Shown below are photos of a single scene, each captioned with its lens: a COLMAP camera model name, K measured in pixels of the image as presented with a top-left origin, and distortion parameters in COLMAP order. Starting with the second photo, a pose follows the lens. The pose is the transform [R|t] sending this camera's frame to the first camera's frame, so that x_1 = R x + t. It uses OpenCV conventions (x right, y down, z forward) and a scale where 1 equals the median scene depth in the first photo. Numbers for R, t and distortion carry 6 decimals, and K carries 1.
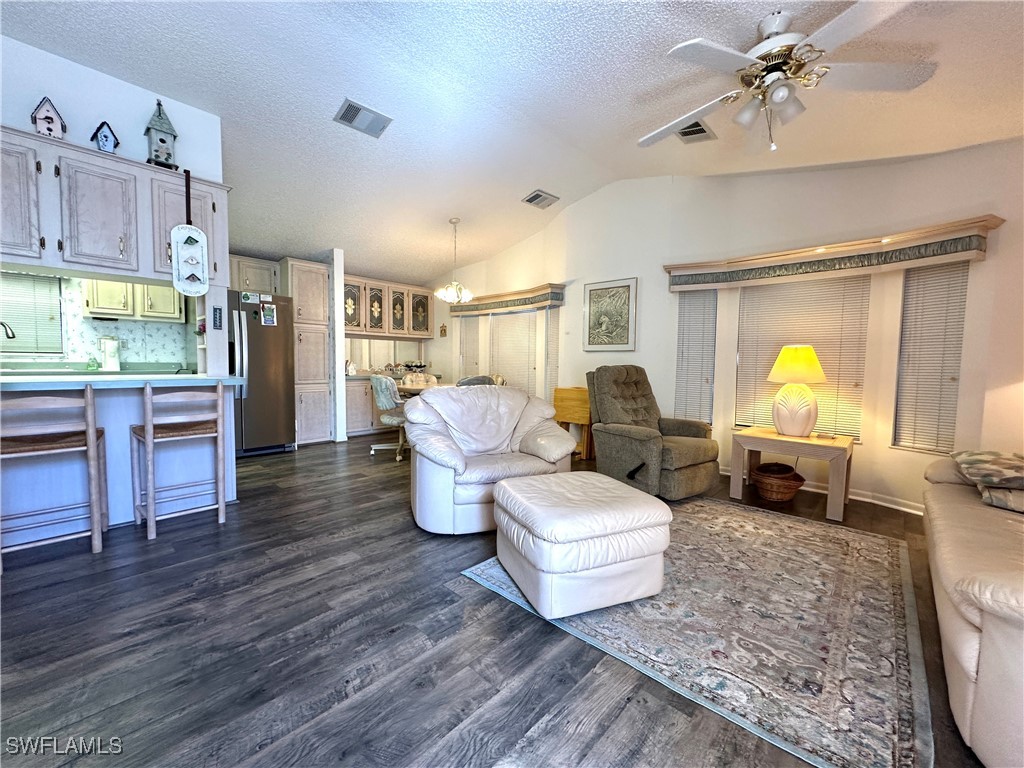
lens RADIAL K [[409.9, 0, 511.1], [0, 409.9, 385.5], [0, 0, 1]] dist [-0.005237, 0.001472]
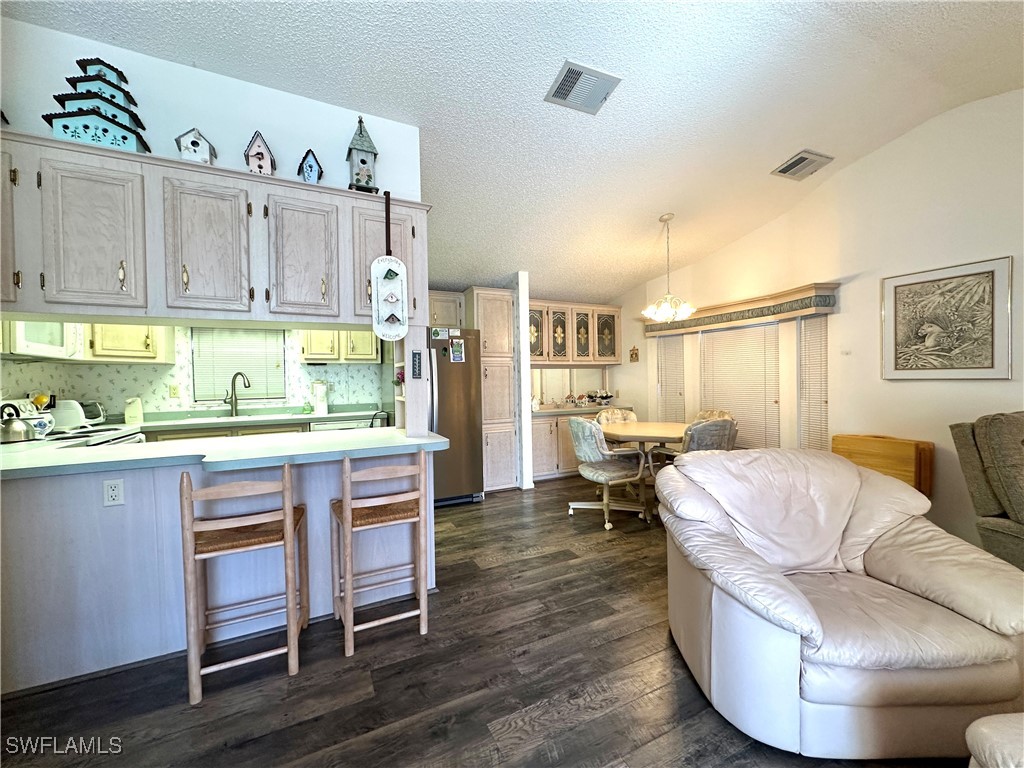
lens RADIAL K [[409.9, 0, 510.8], [0, 409.9, 385.5], [0, 0, 1]] dist [-0.005237, 0.001472]
pose [[0.936670, -0.023206, -0.349444, -0.168132], [0.009152, 0.999083, -0.041817, -0.057552], [0.350094, 0.035970, 0.936024, 0.196754]]
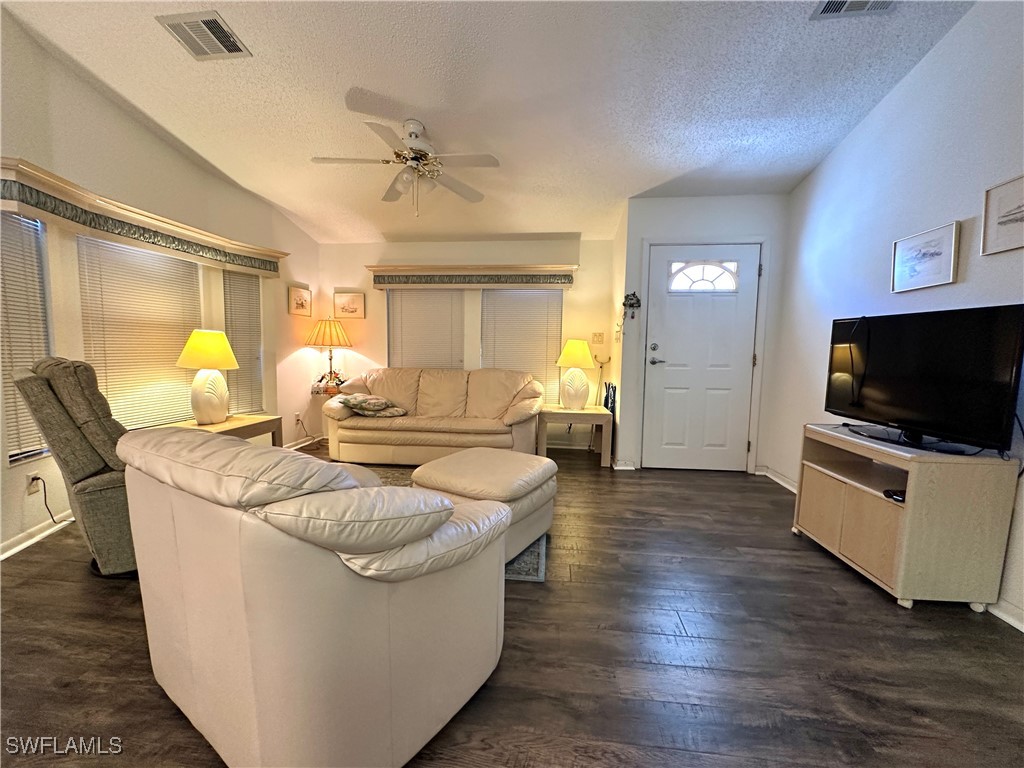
lens RADIAL K [[409.9, 0, 511.4], [0, 409.9, 385.1], [0, 0, 1]] dist [-0.005237, 0.001472]
pose [[-0.603809, -0.092987, 0.791687, -0.374486], [0.023880, 0.990617, 0.134565, -0.060531], [-0.796771, 0.100157, -0.595923, 0.748644]]
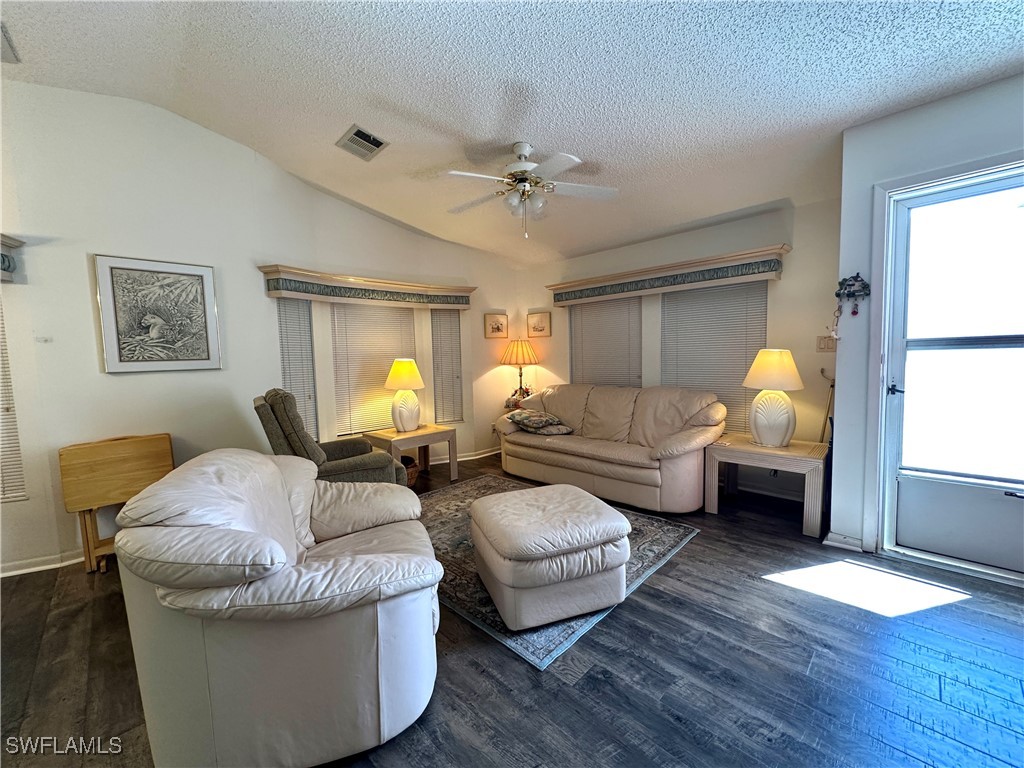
lens RADIAL K [[409.9, 0, 511.6], [0, 409.9, 384.8], [0, 0, 1]] dist [-0.005237, 0.001472]
pose [[0.031174, -0.089890, 0.995464, -0.401777], [0.089814, 0.992171, 0.086781, -0.073152], [-0.995471, 0.086701, 0.039003, 0.463064]]
